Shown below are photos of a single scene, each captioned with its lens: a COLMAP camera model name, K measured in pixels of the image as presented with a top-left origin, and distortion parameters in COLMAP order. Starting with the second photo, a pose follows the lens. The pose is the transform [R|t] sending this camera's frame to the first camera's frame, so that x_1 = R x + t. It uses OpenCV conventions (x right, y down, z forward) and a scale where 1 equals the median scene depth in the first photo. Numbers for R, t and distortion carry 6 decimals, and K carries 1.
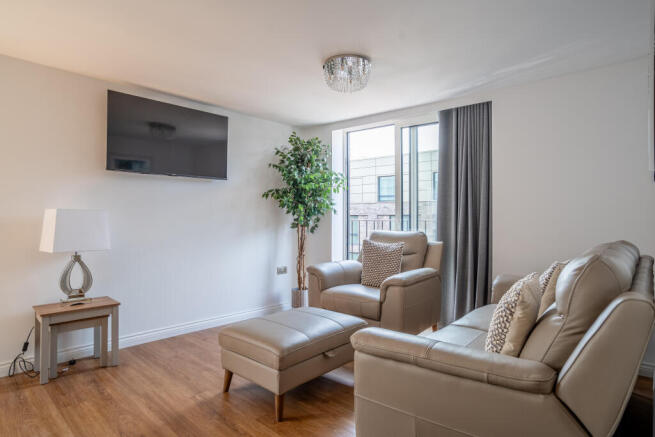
lens RADIAL K [[379.0, 0, 326.1], [0, 379.0, 218.3], [0, 0, 1]] dist [-0.006885, 0.000487]
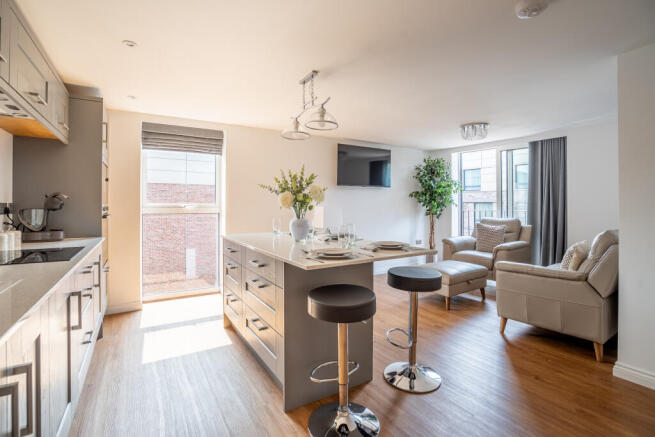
lens RADIAL K [[307.4, 0, 347.4], [0, 307.4, 205.2], [0, 0, 1]] dist [0.004573, 0.000623]
pose [[0.975404, -0.003260, -0.220399, -0.151258], [0.003430, 0.999994, 0.000390, -0.022593], [0.220396, -0.001137, 0.975410, -0.401672]]
